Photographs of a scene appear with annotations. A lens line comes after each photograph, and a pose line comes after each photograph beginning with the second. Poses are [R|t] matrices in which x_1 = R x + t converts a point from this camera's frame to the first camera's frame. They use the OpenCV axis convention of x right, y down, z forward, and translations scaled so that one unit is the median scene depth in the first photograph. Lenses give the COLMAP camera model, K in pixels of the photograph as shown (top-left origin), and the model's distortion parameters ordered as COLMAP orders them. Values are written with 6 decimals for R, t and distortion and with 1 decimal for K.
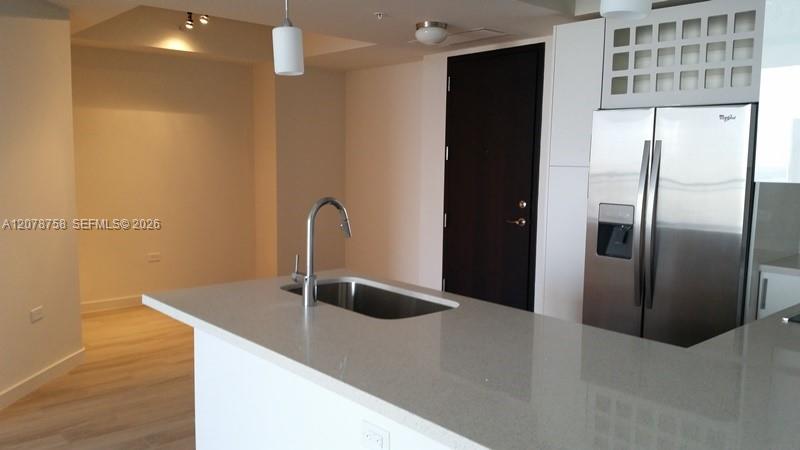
lens RADIAL K [[658.9, 0, 400.0], [0, 658.9, 225.0], [0, 0, 1]] dist [0.000177, -0.000798]
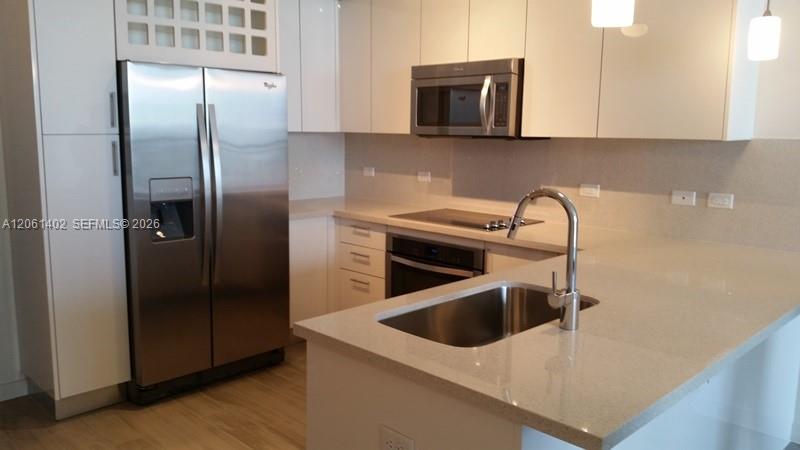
lens RADIAL K [[658.9, 0, 400.0], [0, 658.9, 225.0], [0, 0, 1]] dist [0.000177, -0.000798]
pose [[-0.067560, -0.171493, 0.982866, -0.581793], [0.087707, 0.980282, 0.177071, -0.101833], [-0.993853, 0.098167, -0.051187, 0.794732]]
